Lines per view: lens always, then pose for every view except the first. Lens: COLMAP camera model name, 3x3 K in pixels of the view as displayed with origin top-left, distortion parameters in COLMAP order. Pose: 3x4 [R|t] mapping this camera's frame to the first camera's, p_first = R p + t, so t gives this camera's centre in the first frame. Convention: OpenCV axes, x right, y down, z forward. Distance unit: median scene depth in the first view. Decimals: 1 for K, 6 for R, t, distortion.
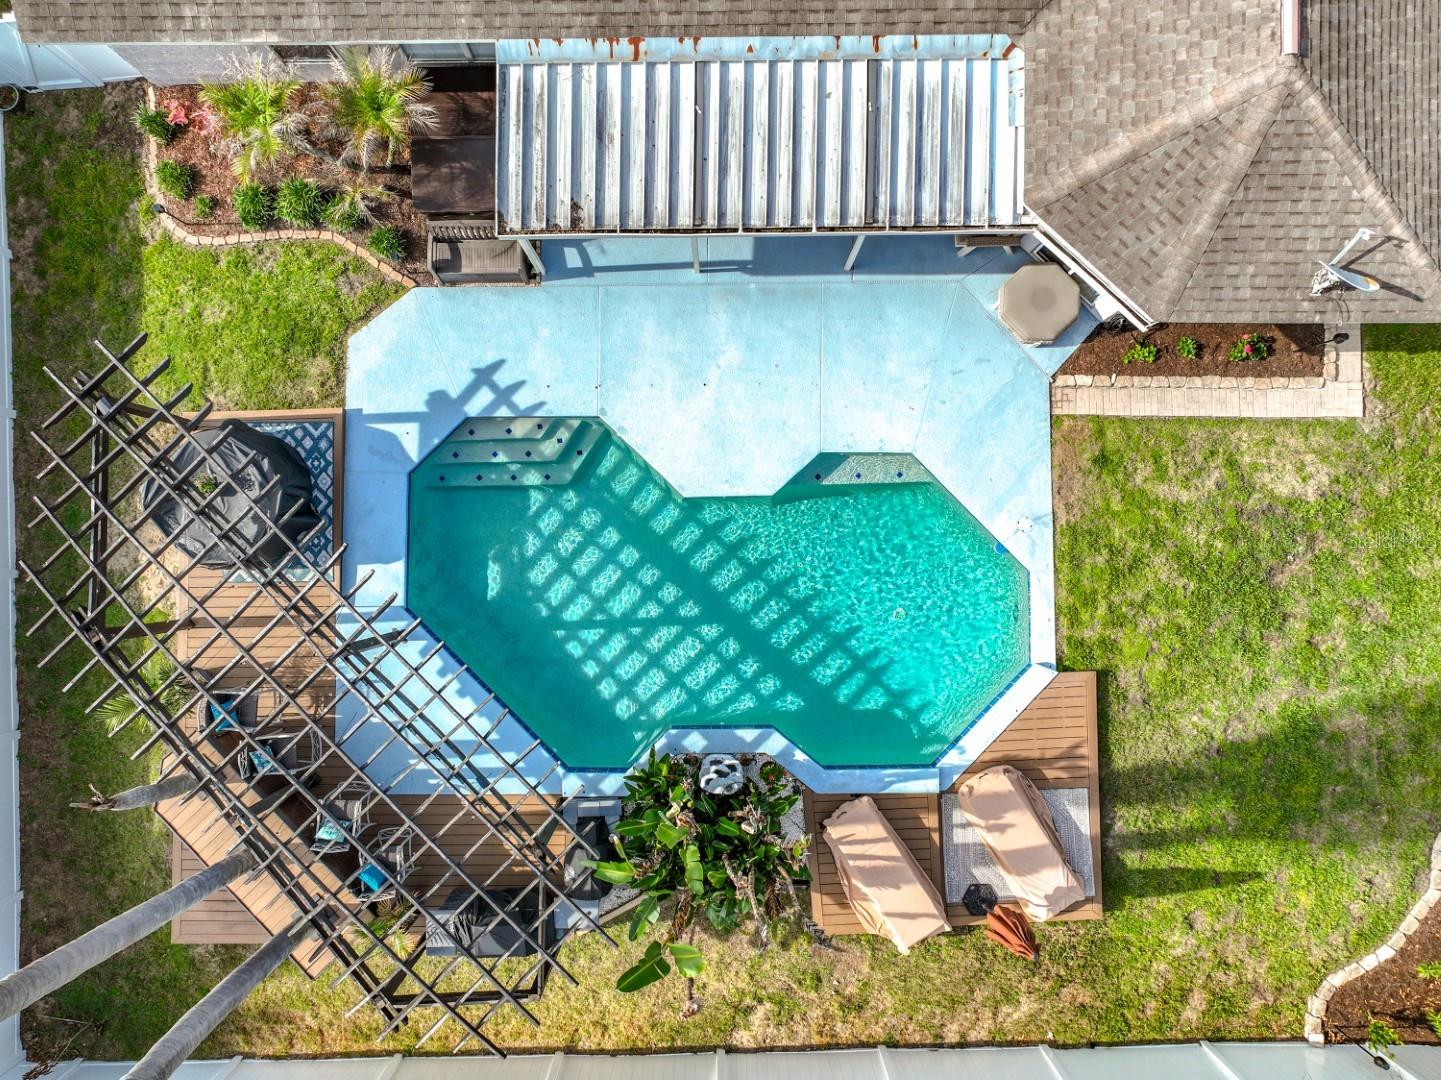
lens RADIAL K [[1041.7, 0, 720.5], [0, 1041.7, 540.0], [0, 0, 1]] dist [0.001096, 0.008326]
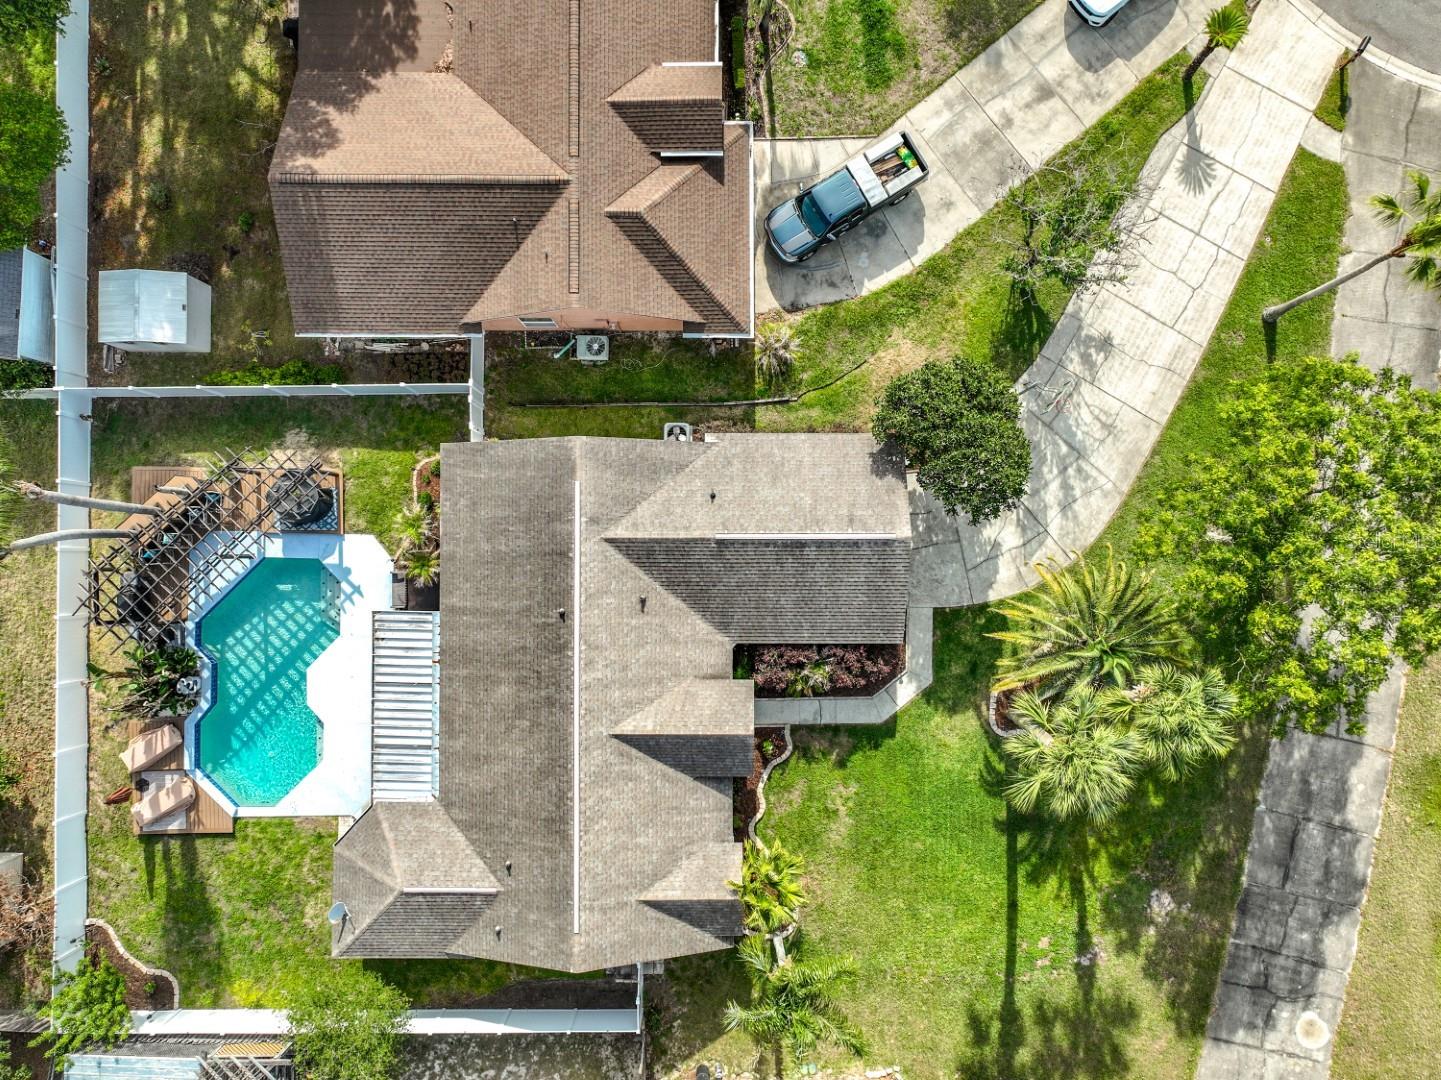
lens RADIAL K [[1050.0, 0, 750.1], [0, 1050.0, 551.4], [0, 0, 1]] dist [0.008915, 0.010191]
pose [[-0.009106, 0.999865, -0.013699, -0.293743], [-0.999896, -0.008951, 0.011330, -1.137920], [0.011206, 0.013800, 0.999842, -1.531999]]
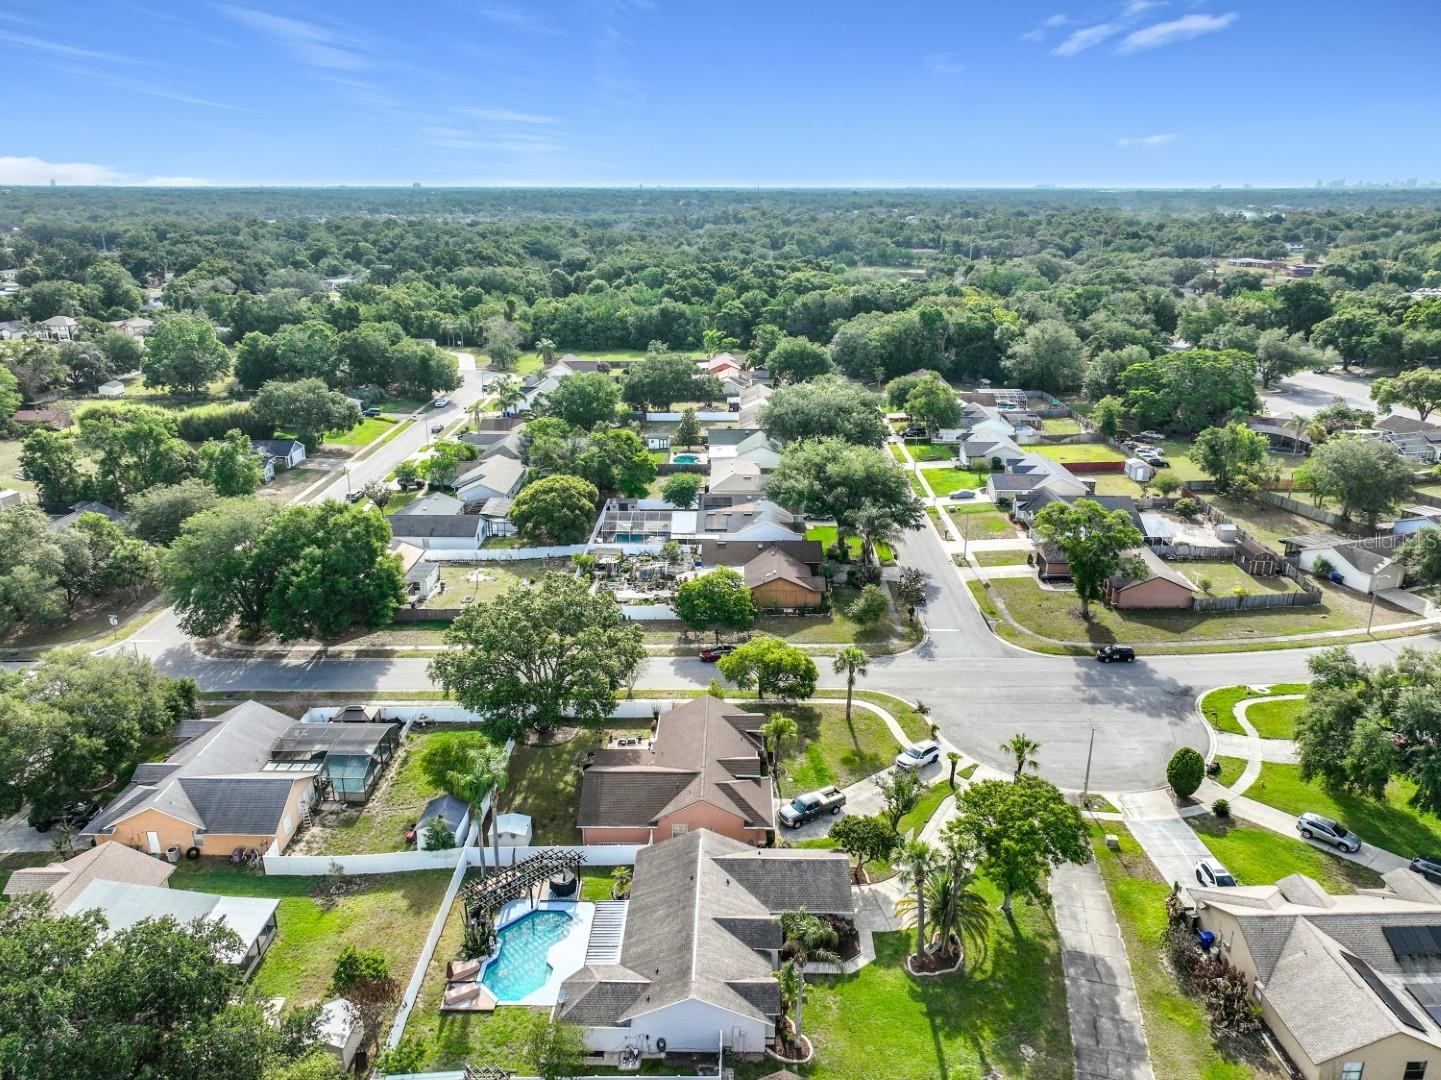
lens RADIAL K [[1040.7, 0, 719.5], [0, 1040.7, 544.9], [0, 0, 1]] dist [0.009931, 0.003626]
pose [[-0.025617, 0.332962, -0.942592, 3.897618], [-0.999442, 0.011688, 0.031291, -1.008668], [0.021436, 0.942868, 0.332476, -2.365718]]
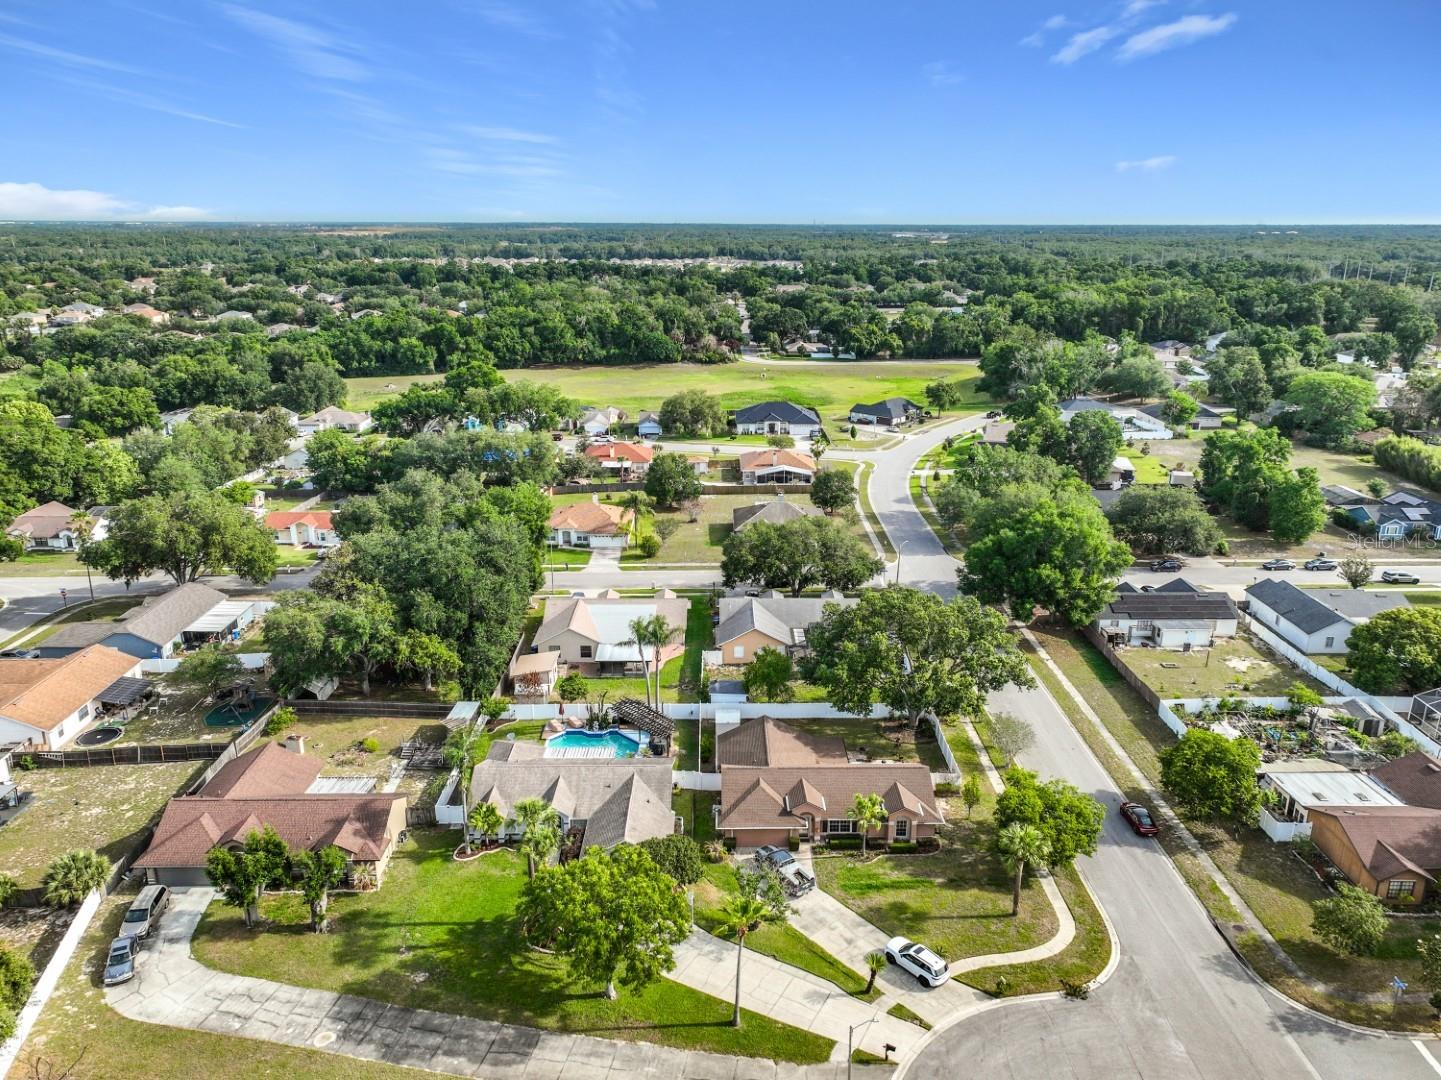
lens RADIAL K [[1029.6, 0, 720.1], [0, 1029.6, 528.9], [0, 0, 1]] dist [0.003367, 0.008833]
pose [[-0.999969, 0.000358, 0.007920, -0.889464], [0.007541, -0.265205, 0.964162, -6.095713], [0.002446, 0.964192, 0.265194, -2.164330]]
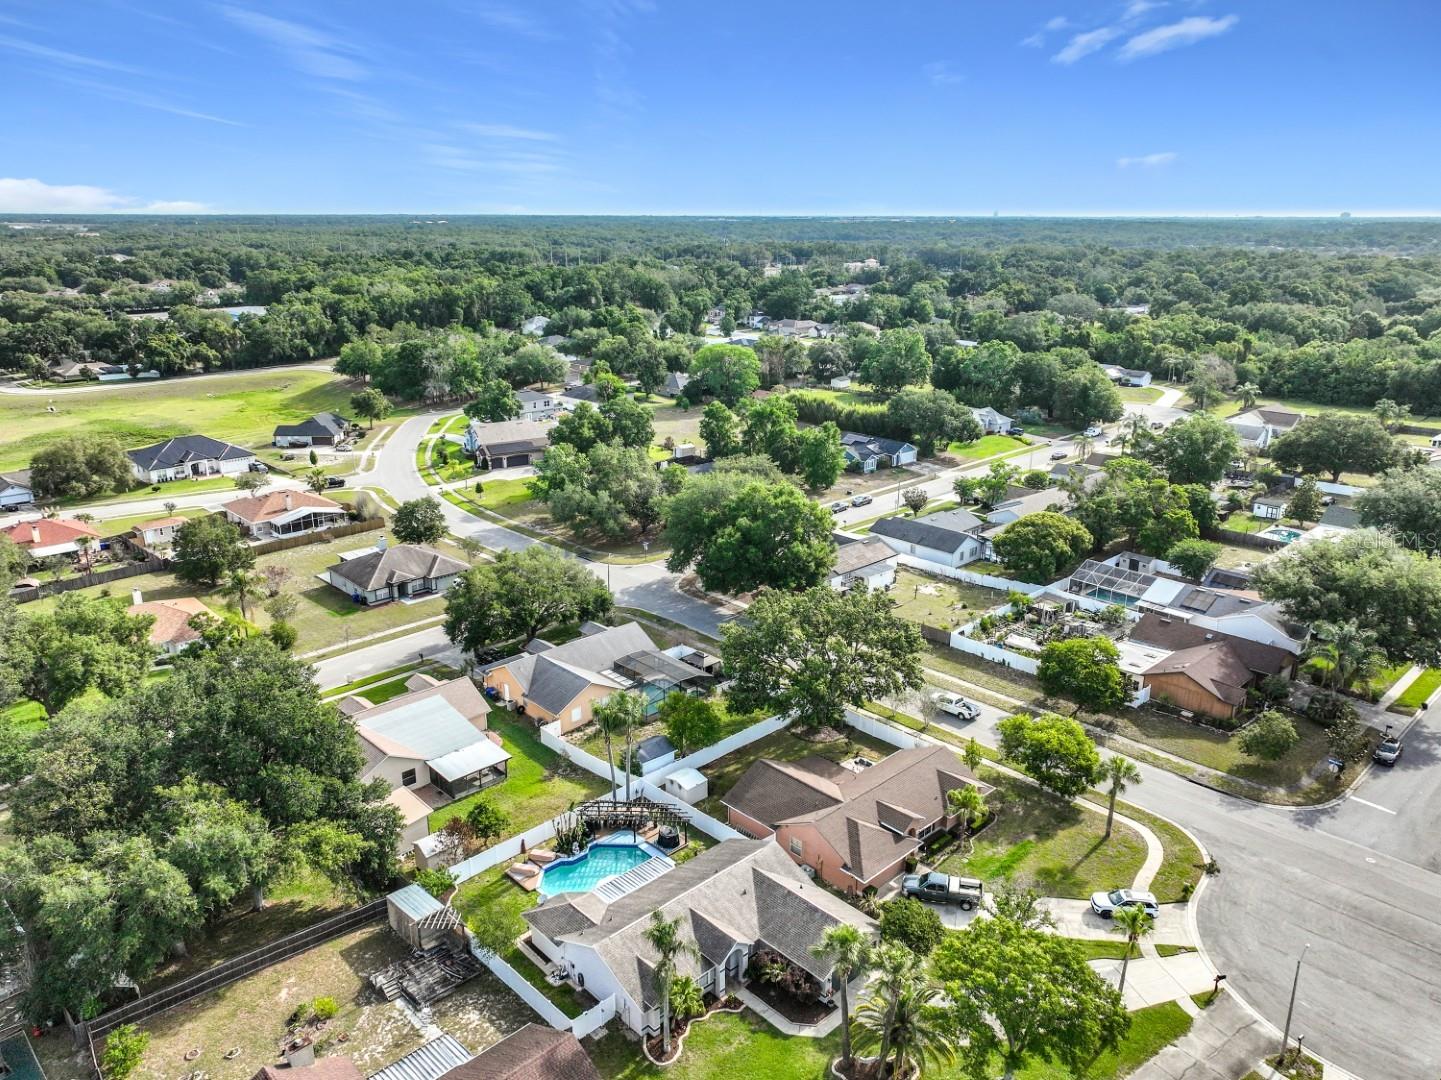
lens RADIAL K [[1041.7, 0, 720.5], [0, 1041.7, 540.0], [0, 0, 1]] dist [0.001096, 0.008326]
pose [[-0.732685, 0.208075, -0.647979, 2.733613], [-0.680352, -0.199952, 0.705082, -3.959167], [0.017146, 0.957457, 0.288066, -2.263600]]
